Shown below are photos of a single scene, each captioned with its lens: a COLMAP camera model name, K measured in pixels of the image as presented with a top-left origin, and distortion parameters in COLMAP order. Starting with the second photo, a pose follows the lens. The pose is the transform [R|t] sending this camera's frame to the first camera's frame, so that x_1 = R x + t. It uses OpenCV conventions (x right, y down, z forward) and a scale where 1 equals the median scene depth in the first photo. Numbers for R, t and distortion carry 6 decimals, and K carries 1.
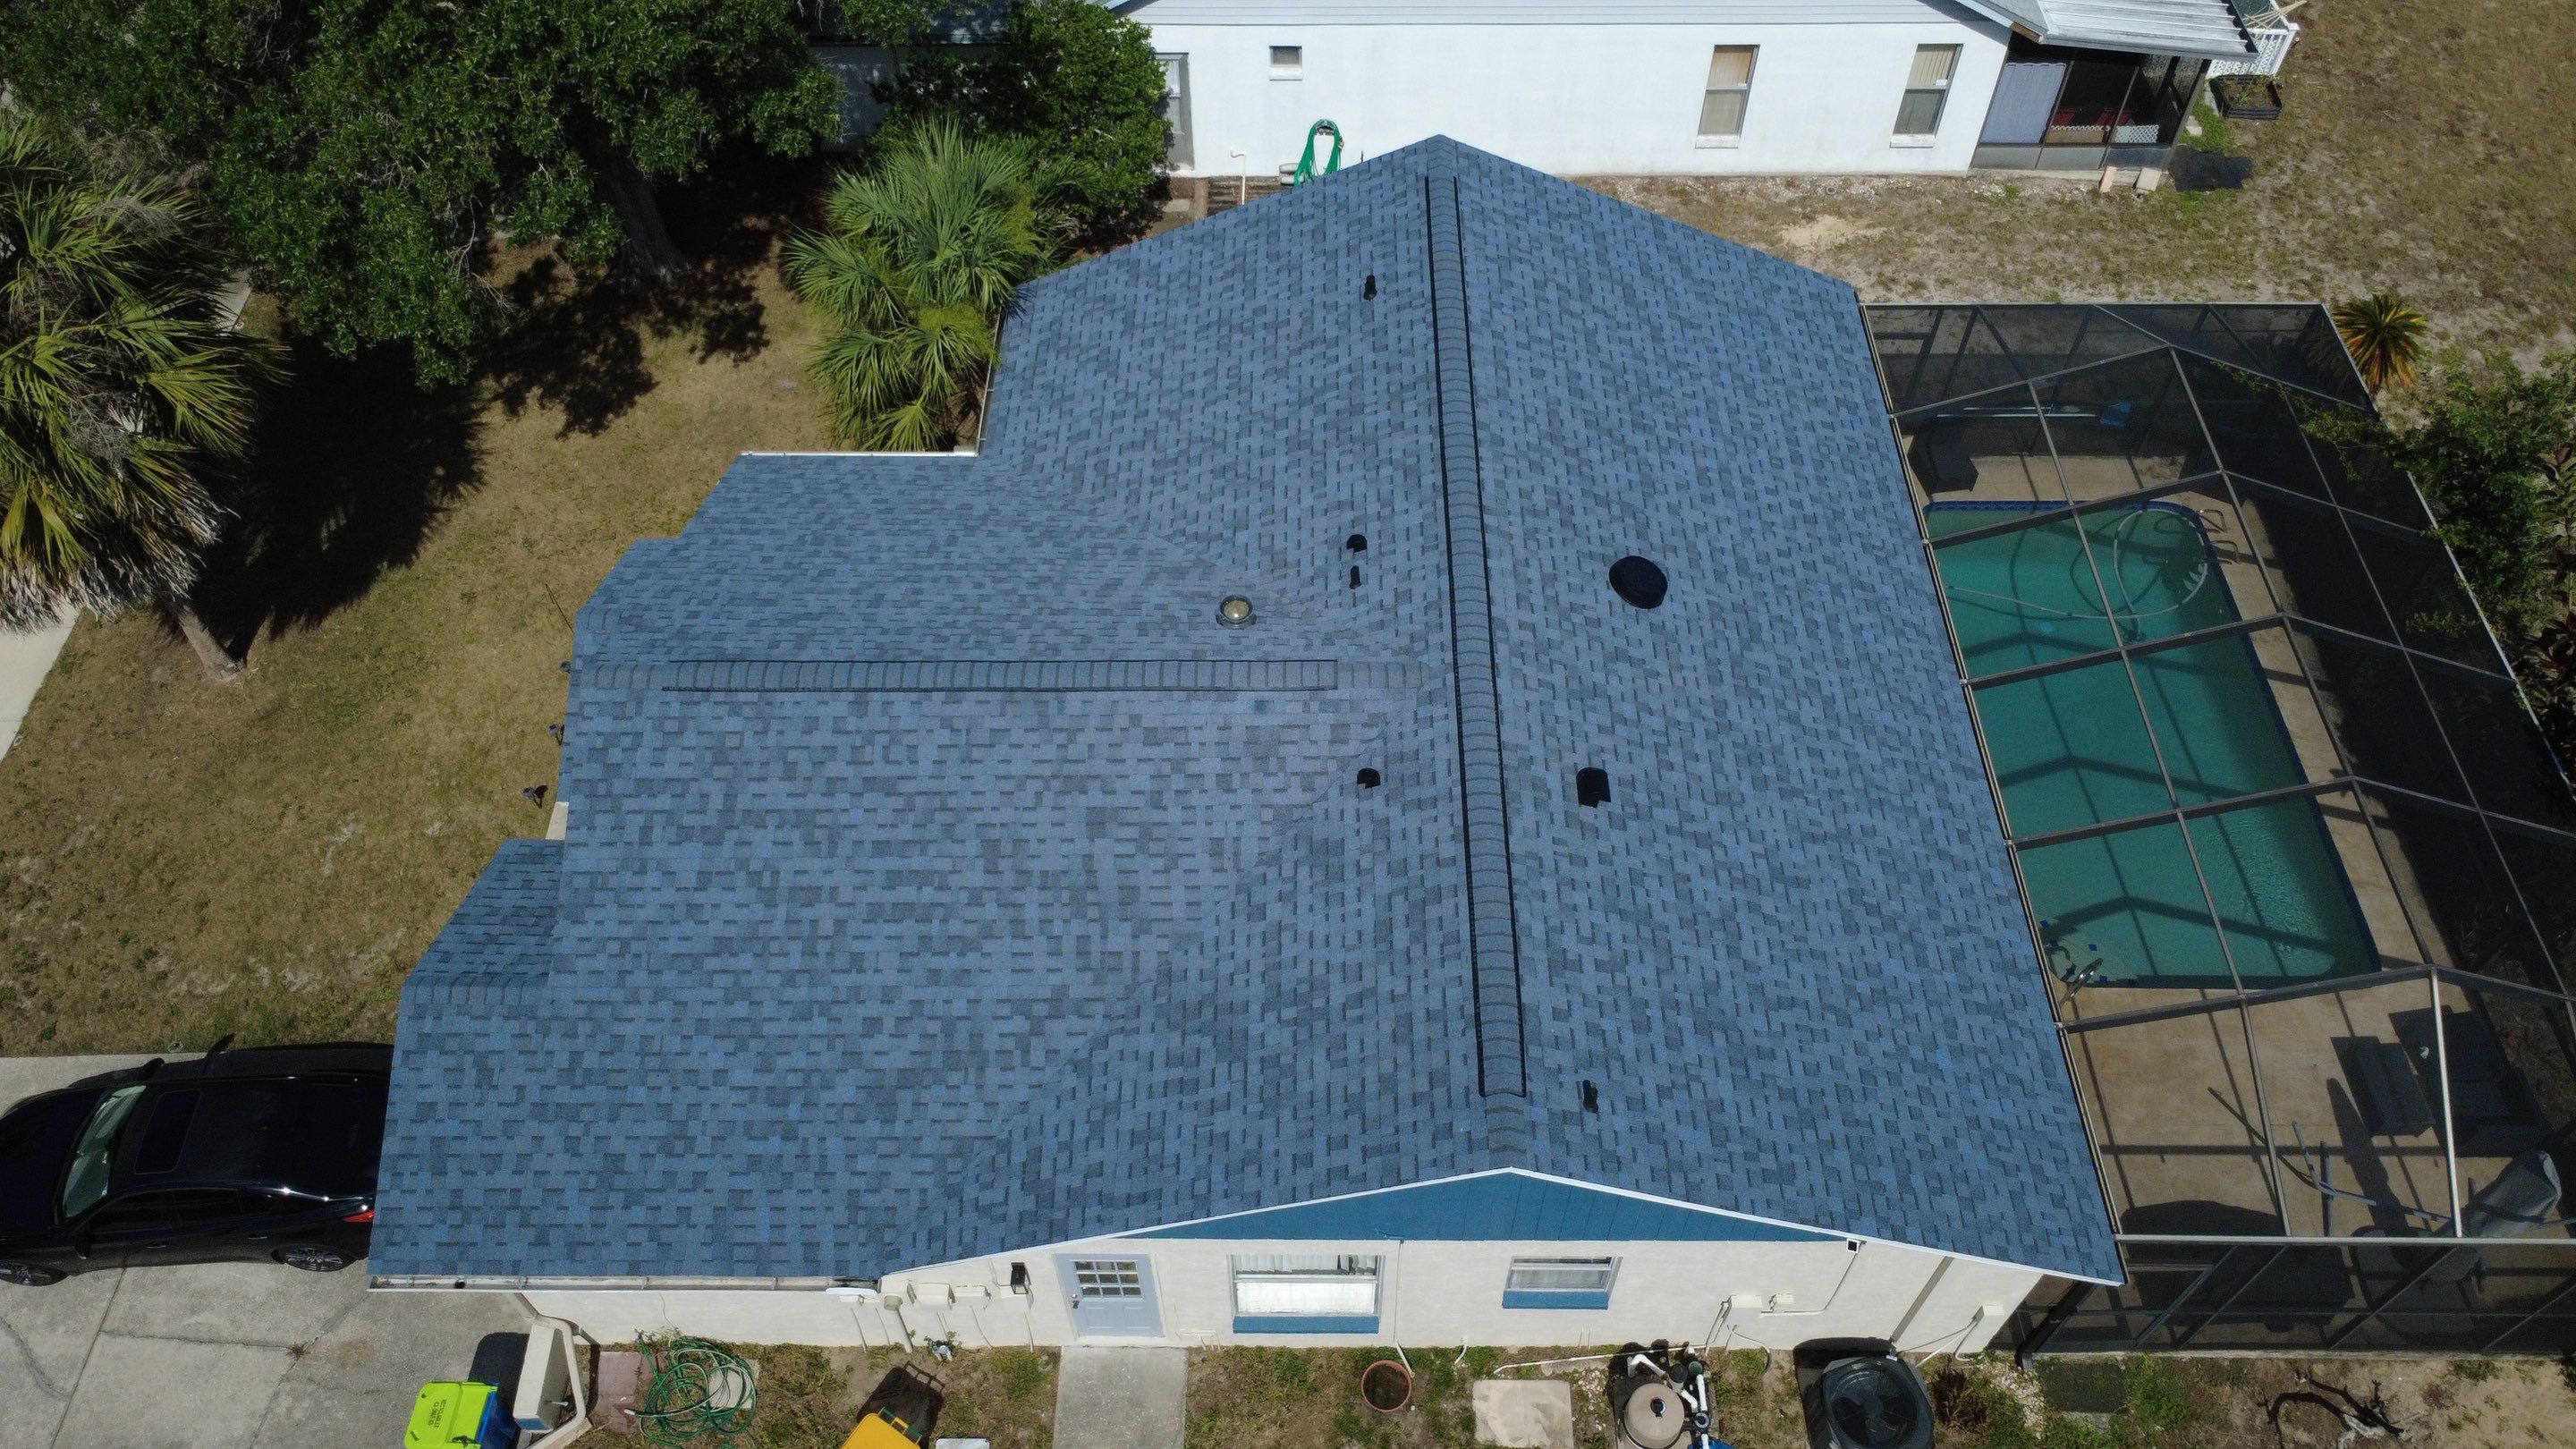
lens RADIAL K [[1874.8, 0, 1286.1], [0, 1874.8, 719.8], [0, 0, 1]] dist [-0.002559, 0.005357]
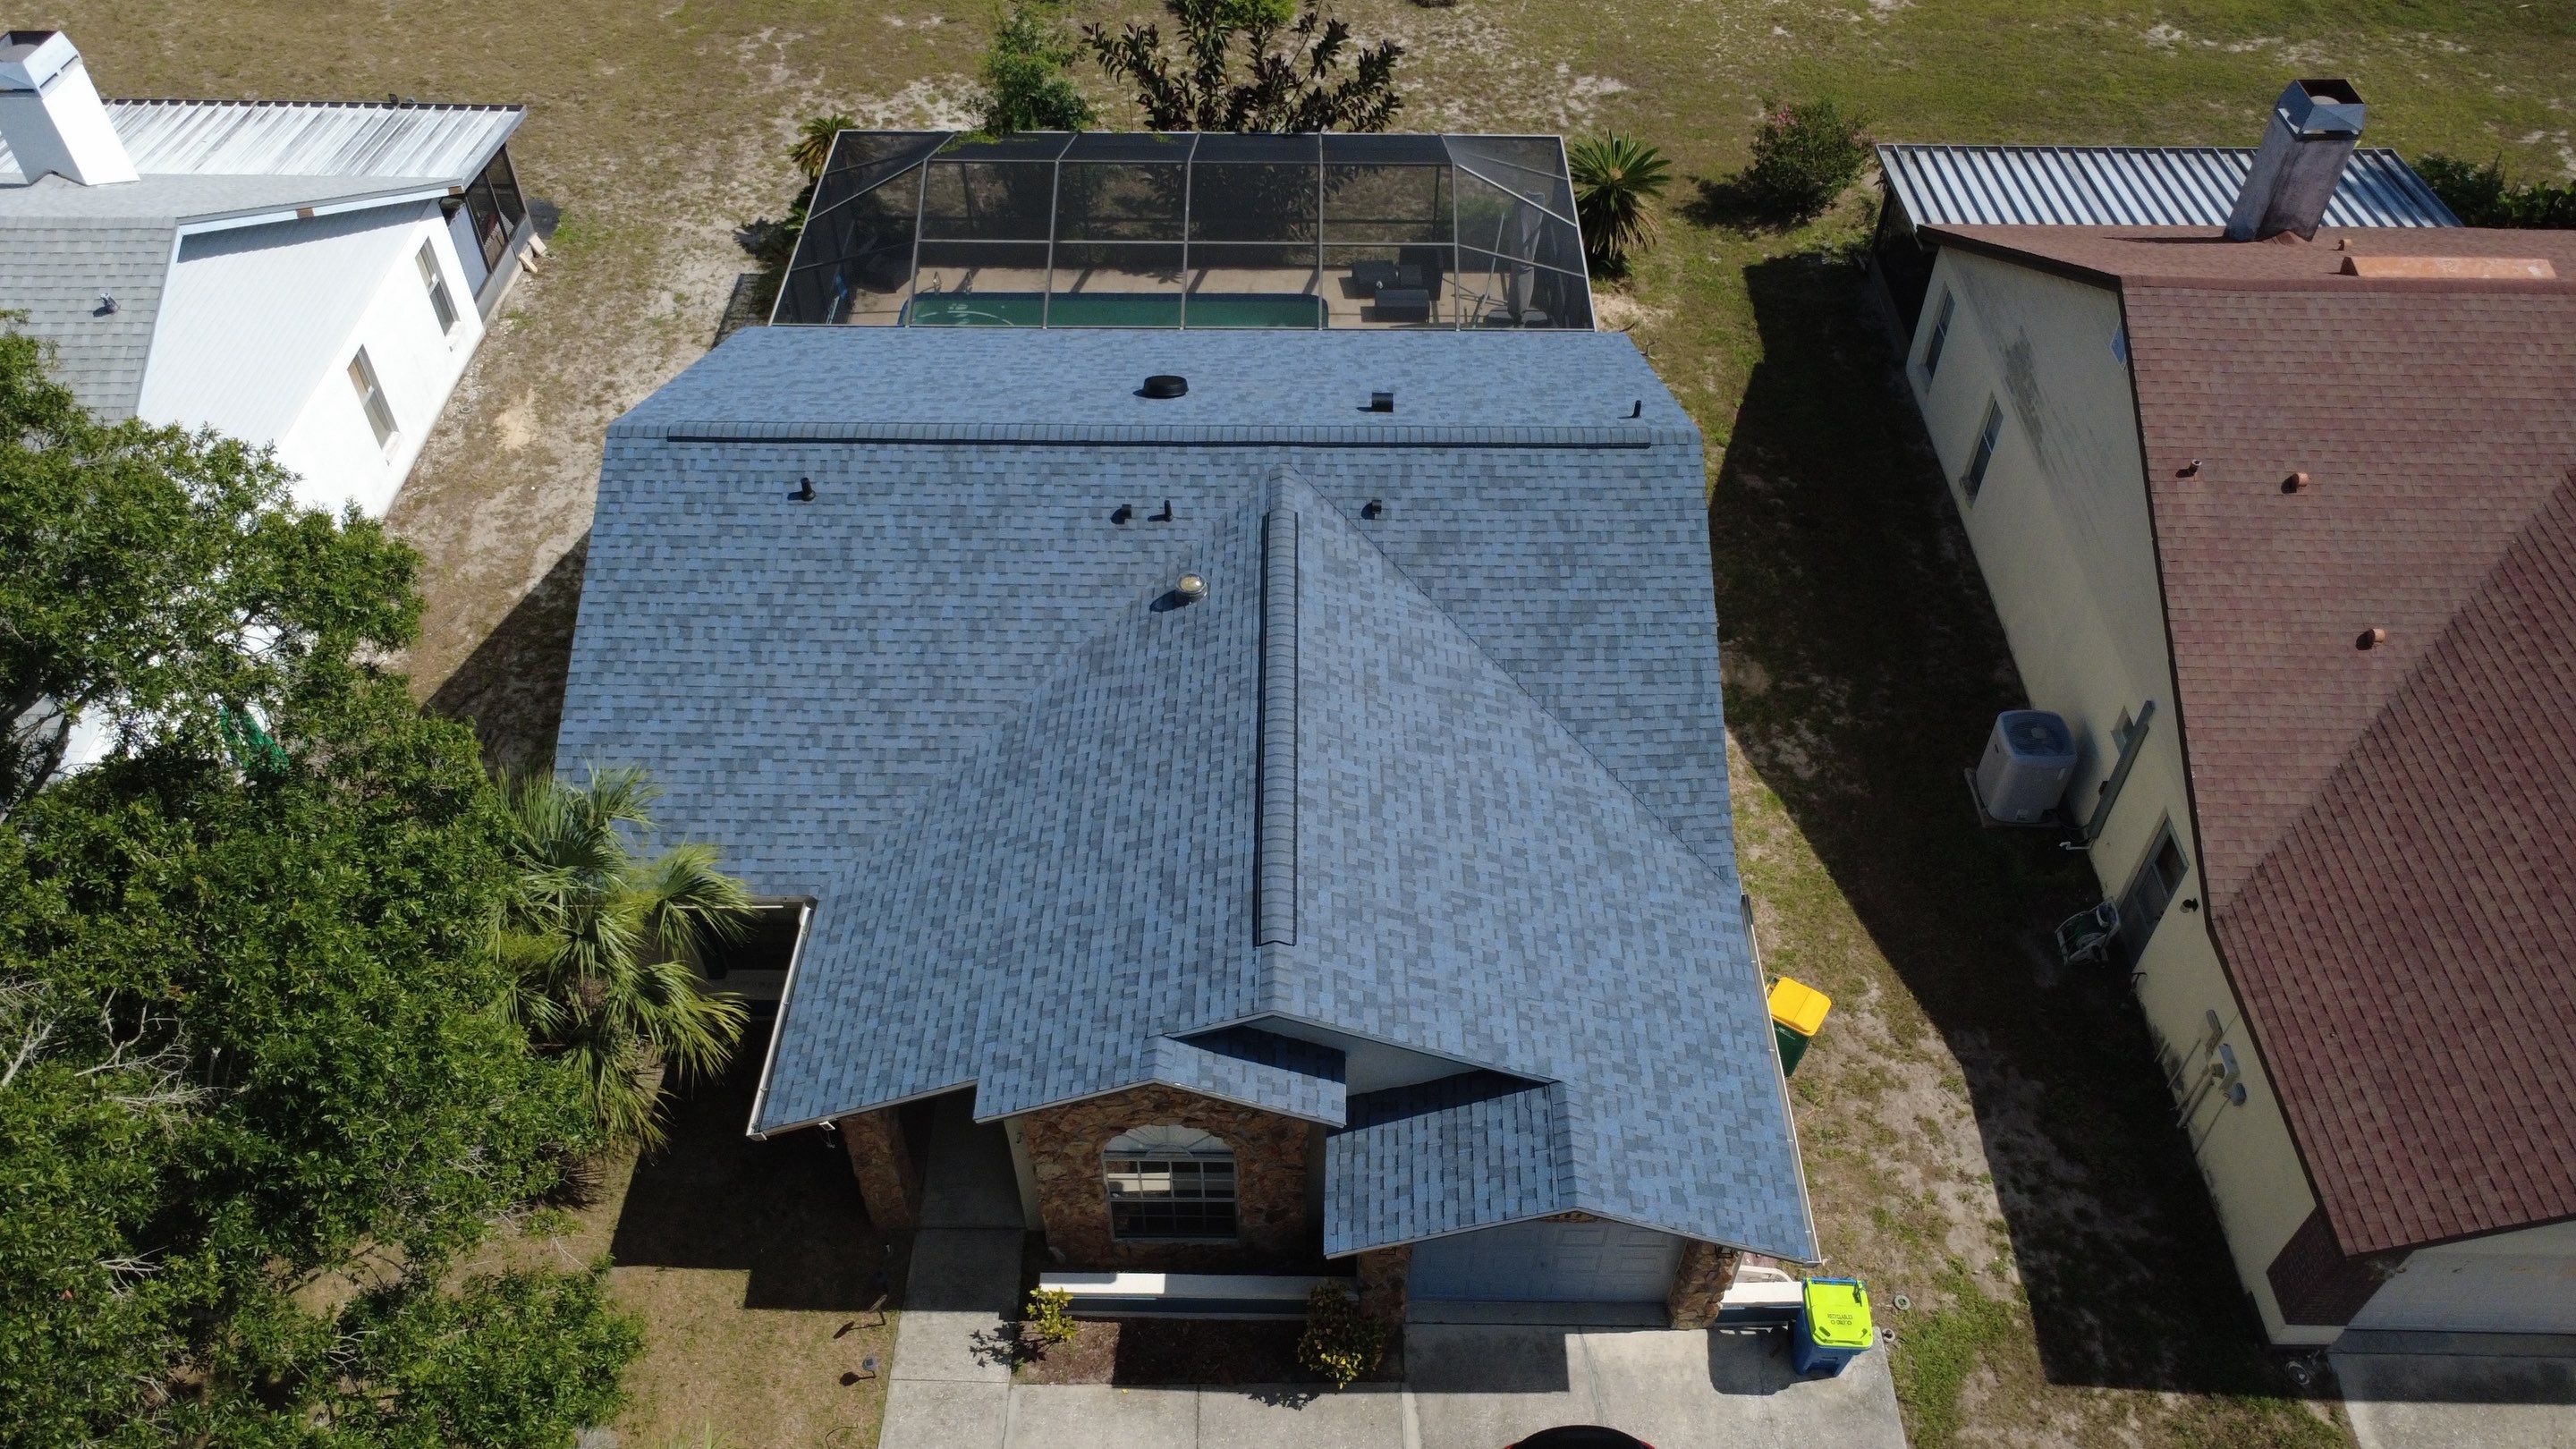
lens RADIAL K [[1874.8, 0, 1282.5], [0, 1874.8, 721.7], [0, 0, 1]] dist [-0.002559, 0.005357]
pose [[0.002703, -0.712446, 0.701722, -0.875518], [0.787163, 0.434298, 0.437903, -0.471126], [-0.616739, 0.551186, 0.561985, 0.345635]]
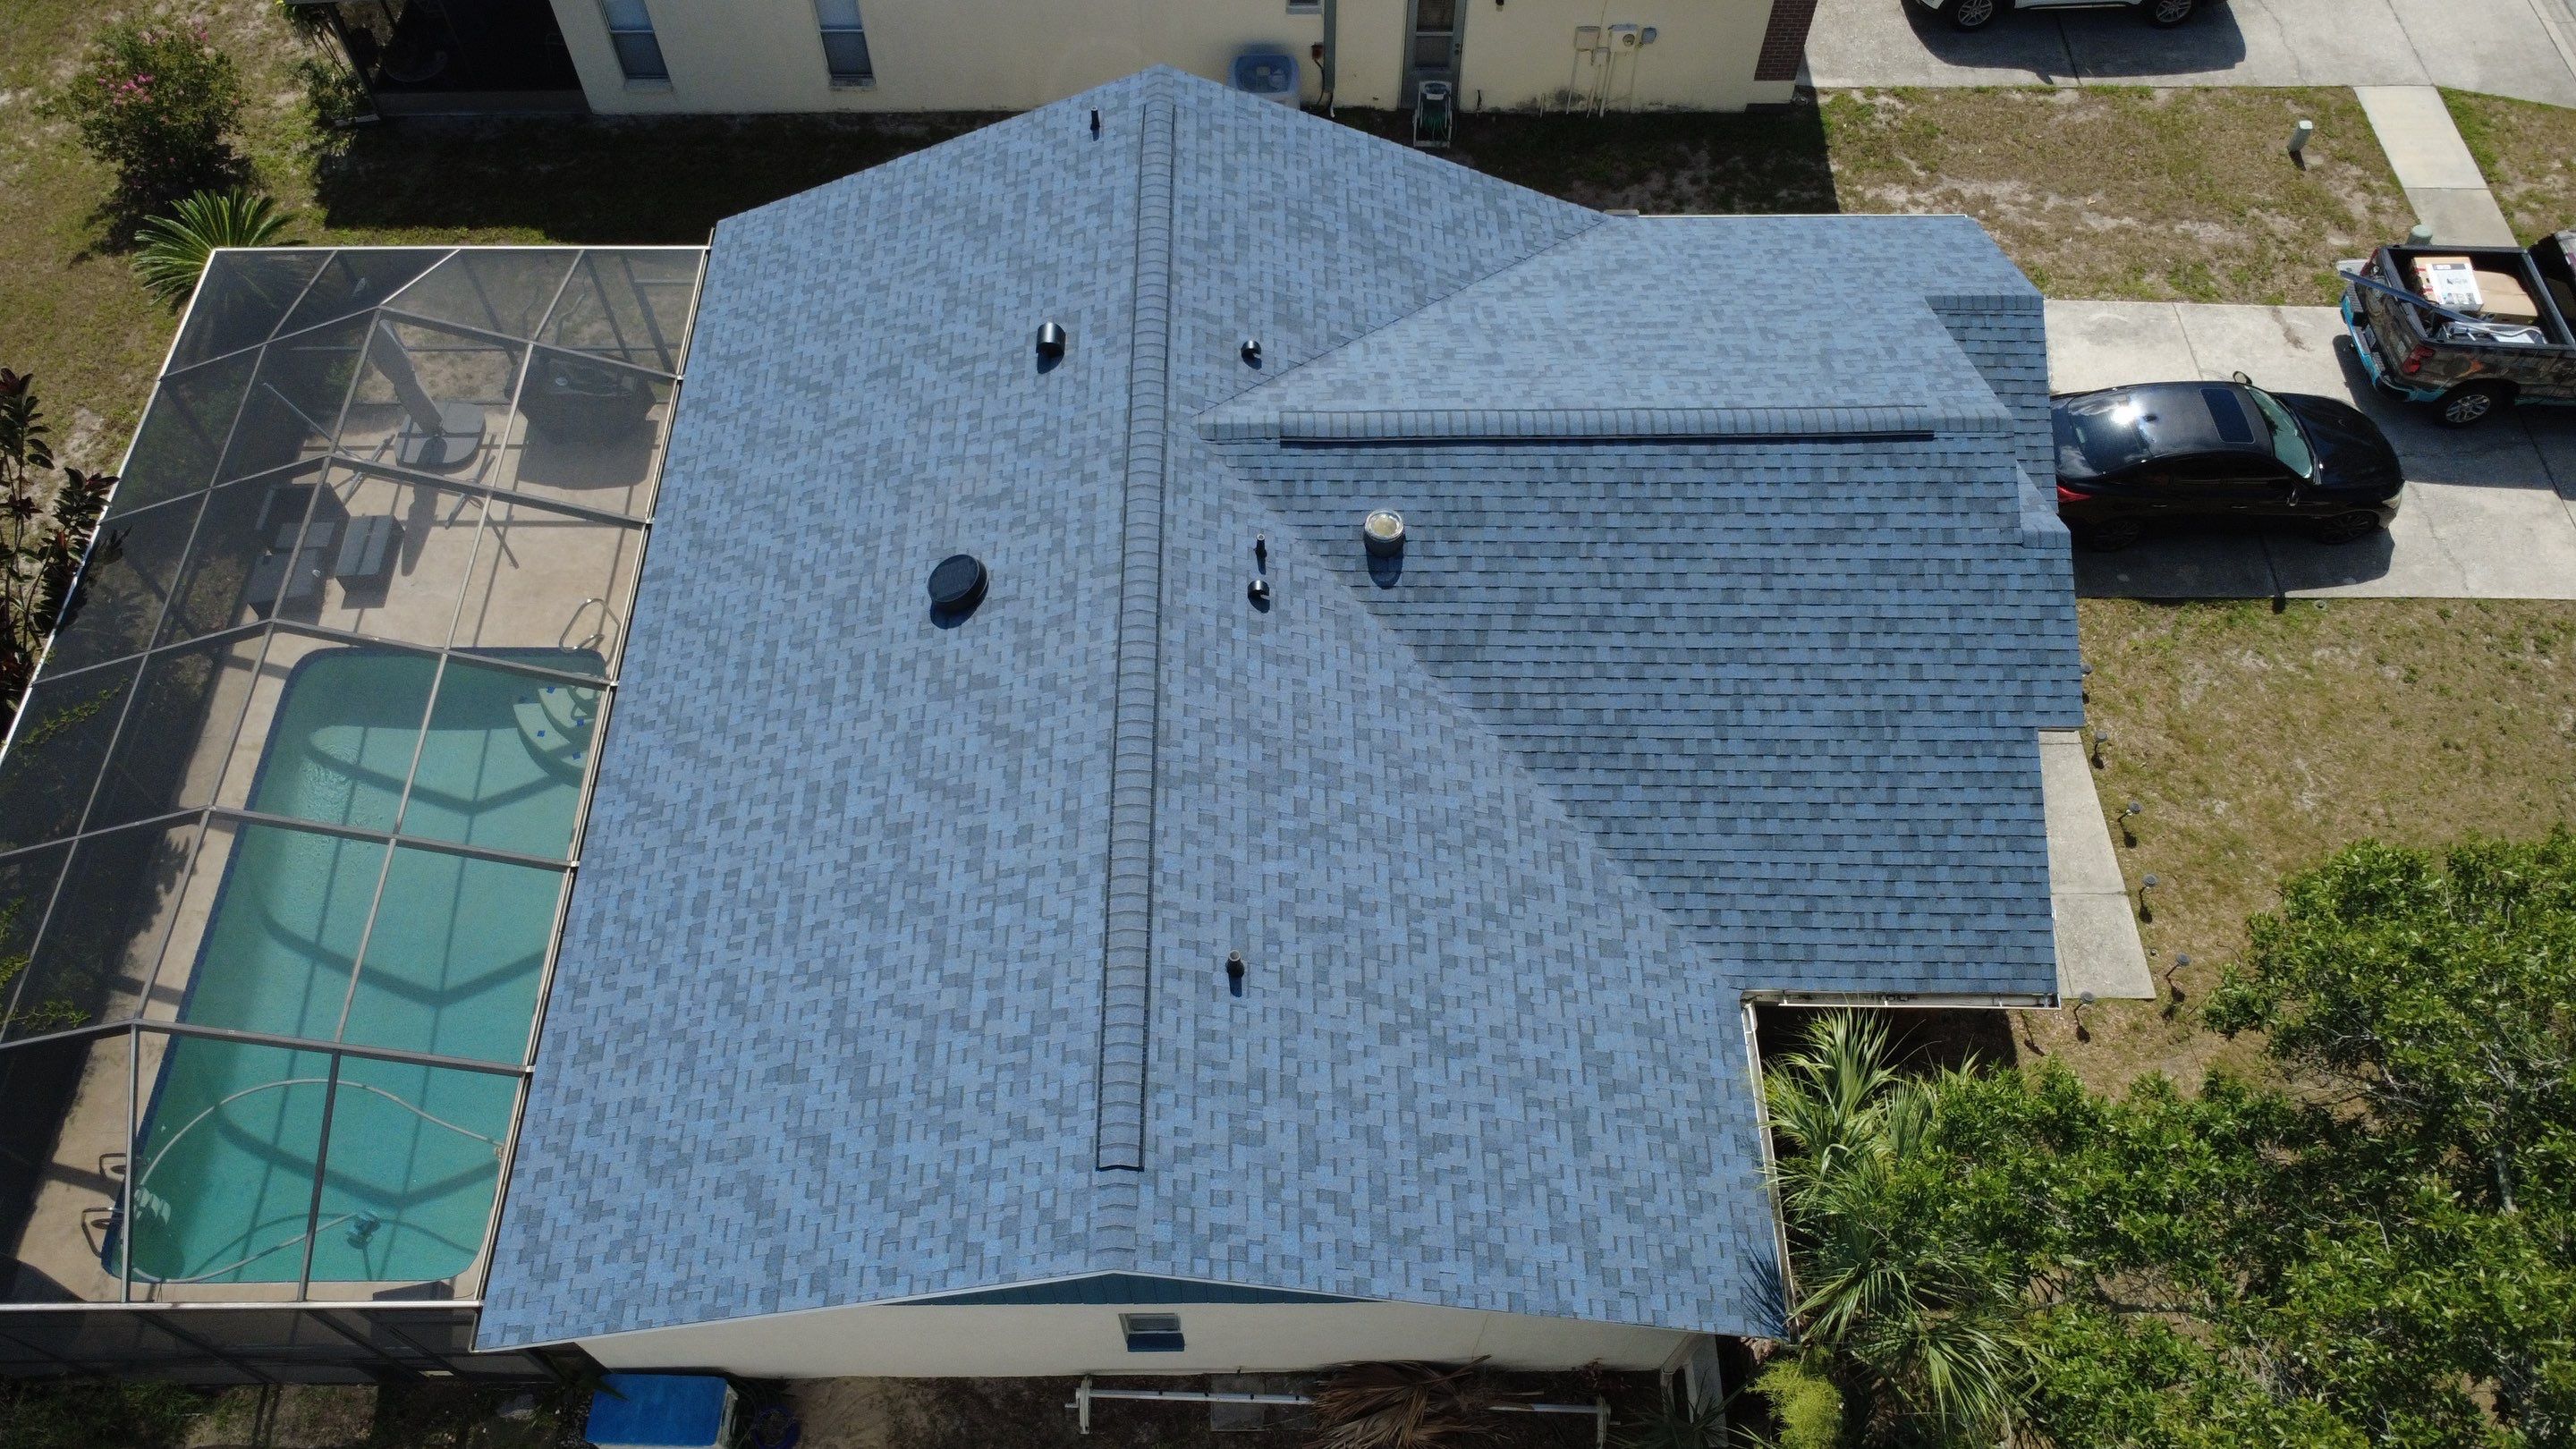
lens RADIAL K [[1874.8, 0, 1283.9], [0, 1874.8, 721.0], [0, 0, 1]] dist [-0.002559, 0.005357]
pose [[-0.999790, 0.019726, -0.005541, 0.031398], [-0.011806, -0.333602, 0.942640, -0.970016], [0.016746, 0.942508, 0.333765, 0.746403]]
